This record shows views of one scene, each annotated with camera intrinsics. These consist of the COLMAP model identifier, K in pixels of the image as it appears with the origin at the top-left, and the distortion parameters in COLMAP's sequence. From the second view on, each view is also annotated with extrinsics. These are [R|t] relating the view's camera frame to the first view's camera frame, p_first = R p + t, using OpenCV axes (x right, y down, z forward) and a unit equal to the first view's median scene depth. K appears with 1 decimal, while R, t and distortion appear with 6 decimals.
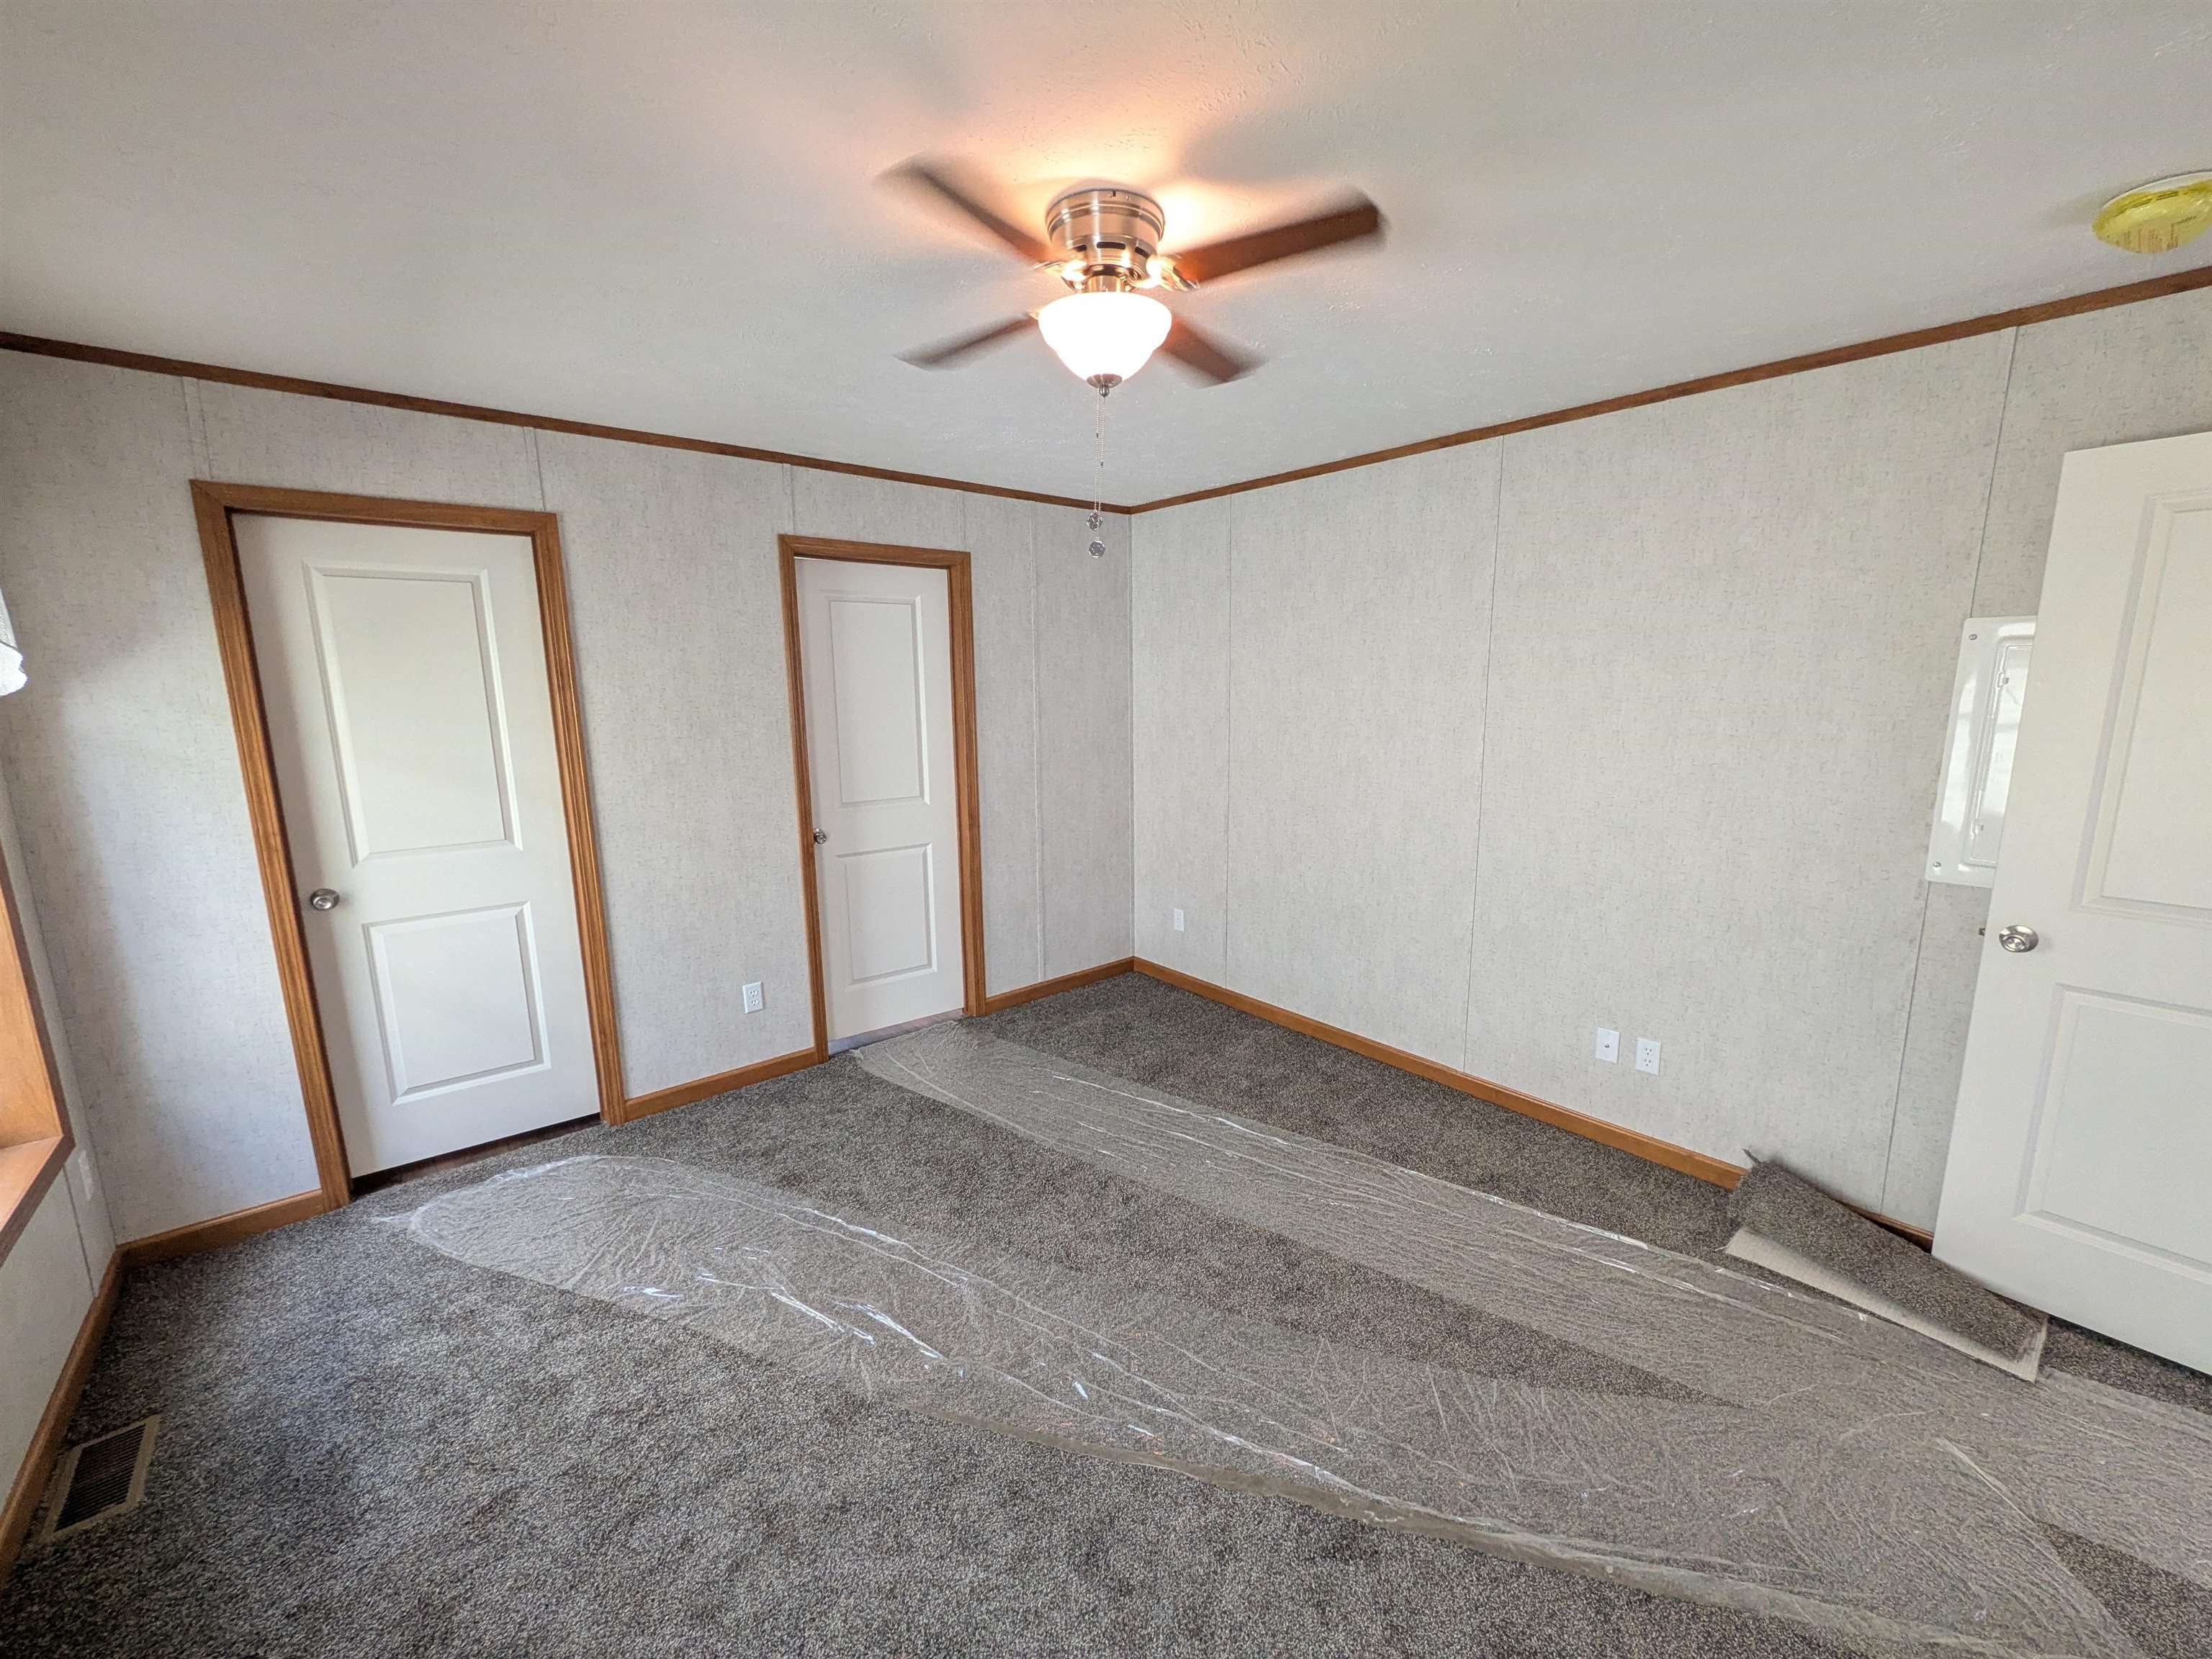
lens RADIAL K [[873.5, 0, 1105.9], [0, 873.5, 837.0], [0, 0, 1]] dist [-0.001237, 0.000057]
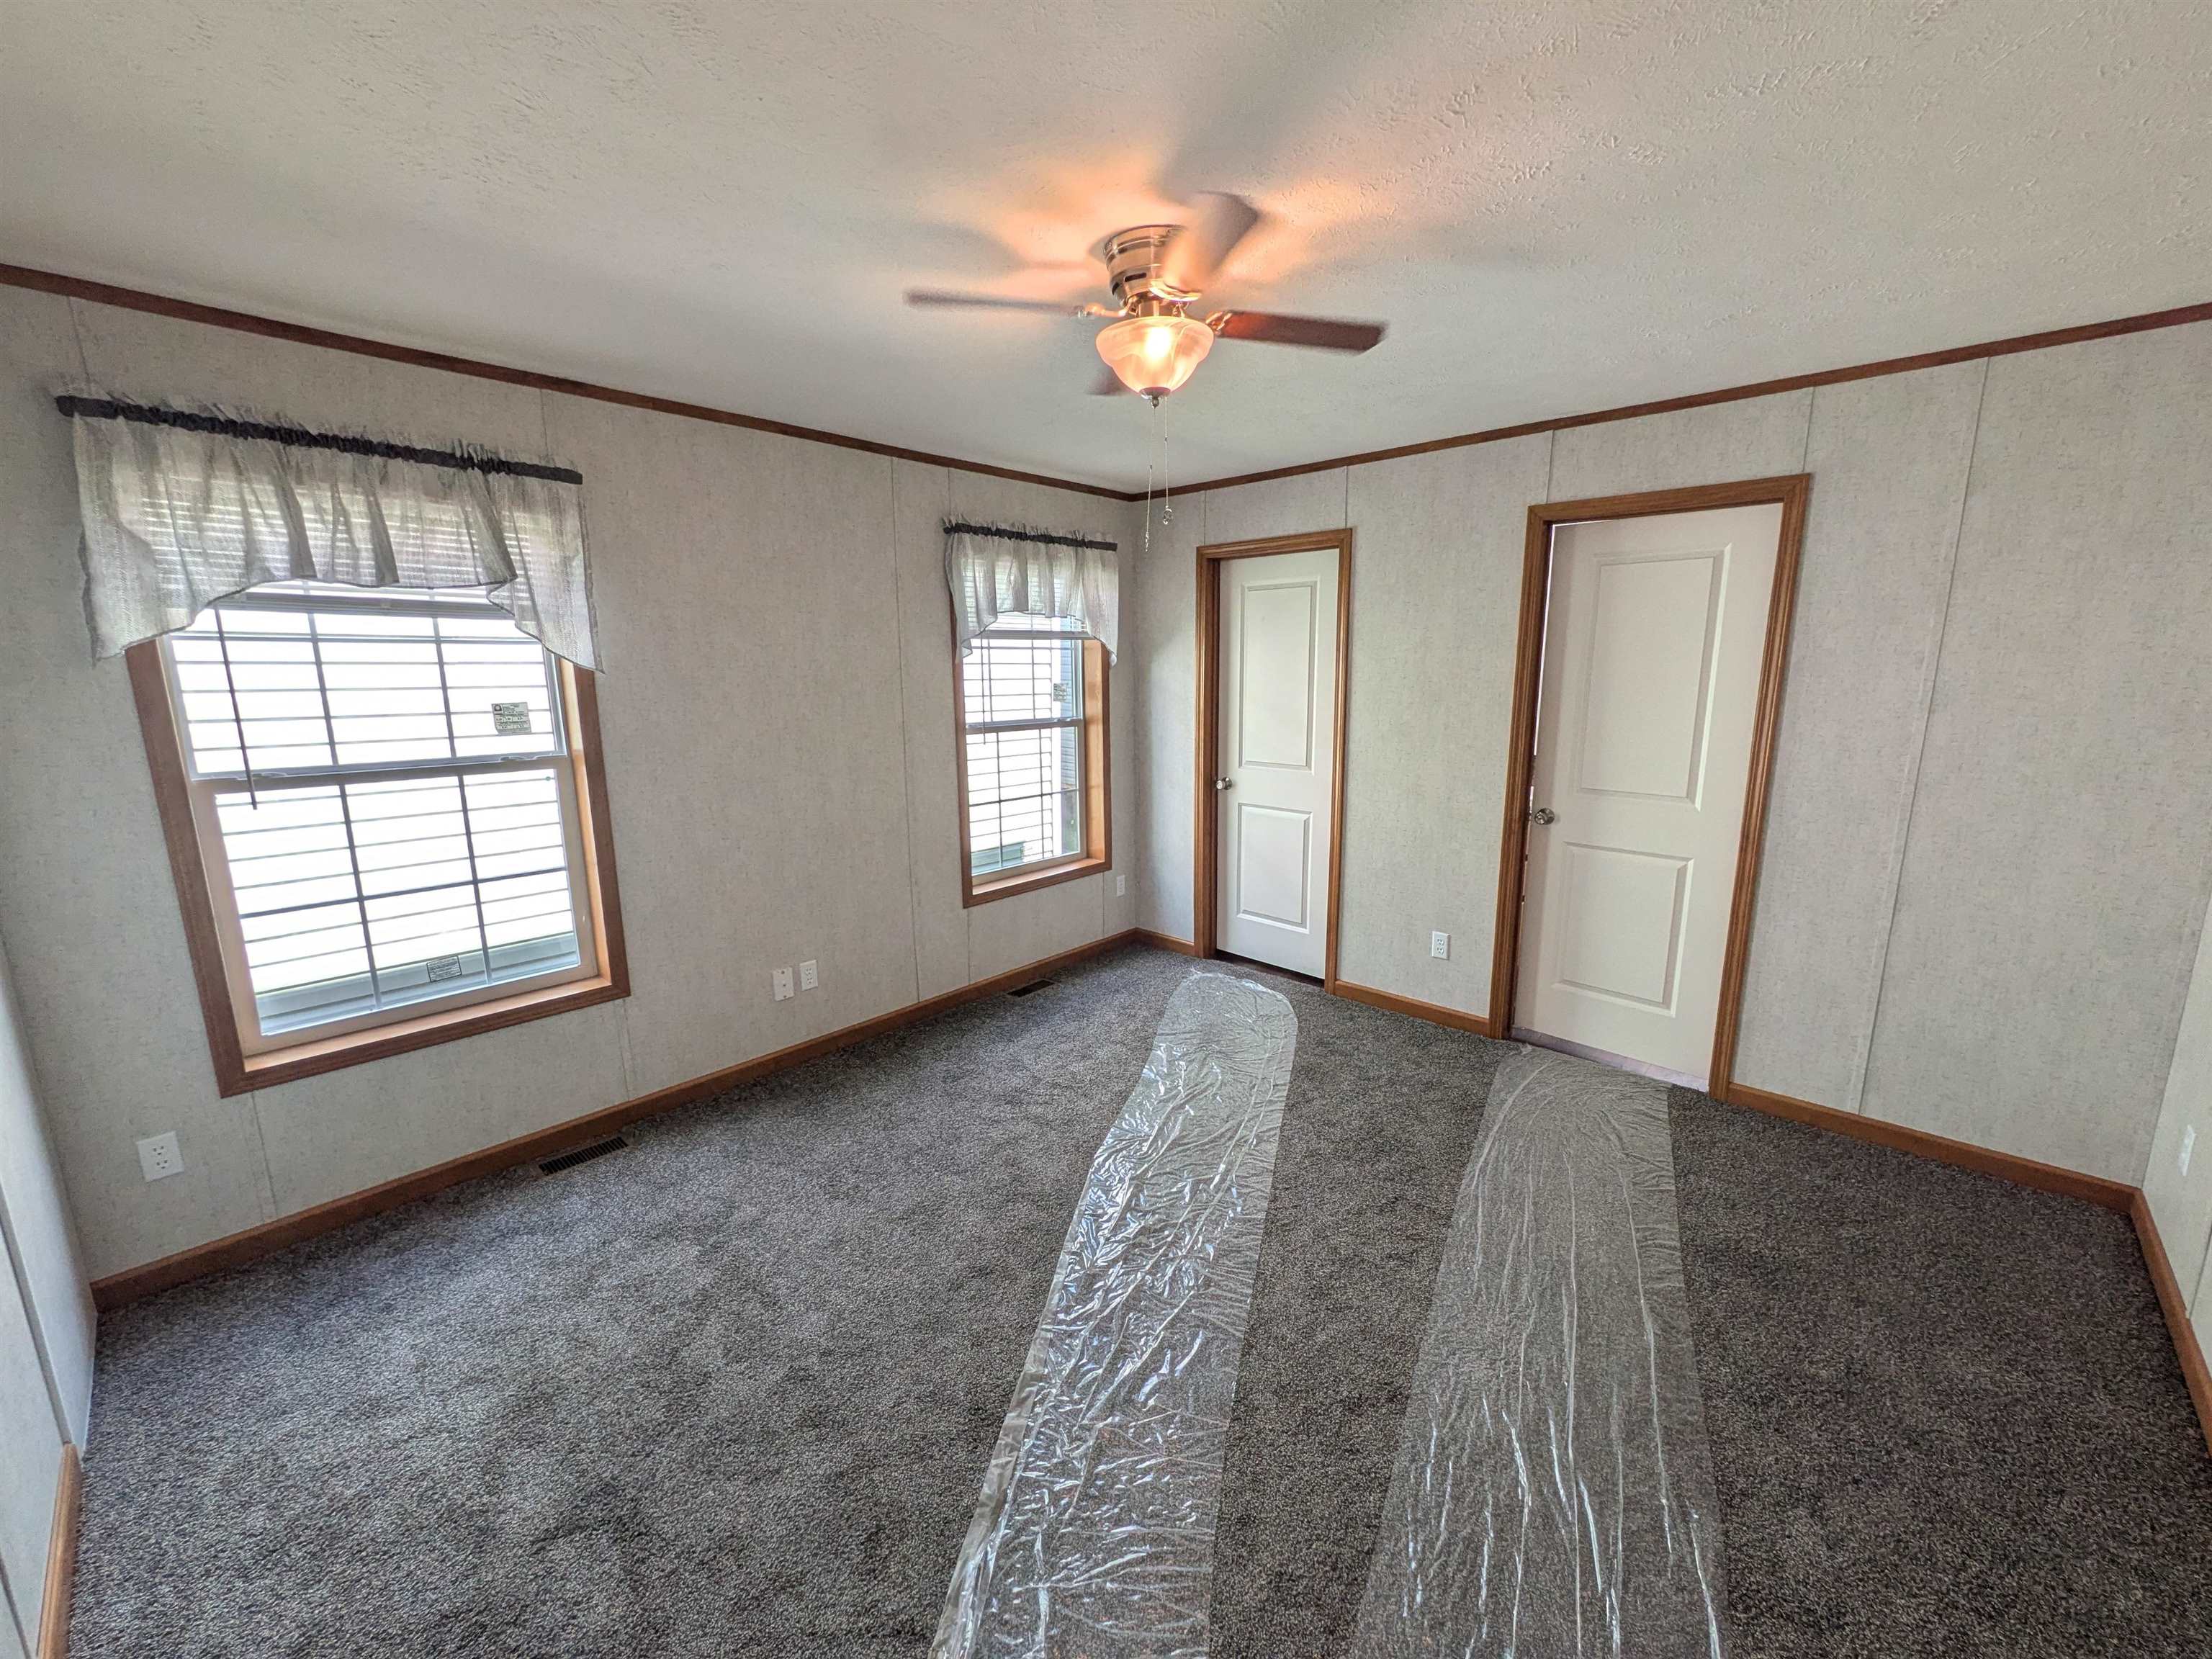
lens RADIAL K [[873.5, 0, 1109.5], [0, 873.5, 837.9], [0, 0, 1]] dist [-0.001237, 0.000057]
pose [[0.113805, 0.202215, -0.972706, 0.660534], [-0.169689, 0.968637, 0.181516, -0.084233], [0.978904, 0.144400, 0.144550, 0.469873]]
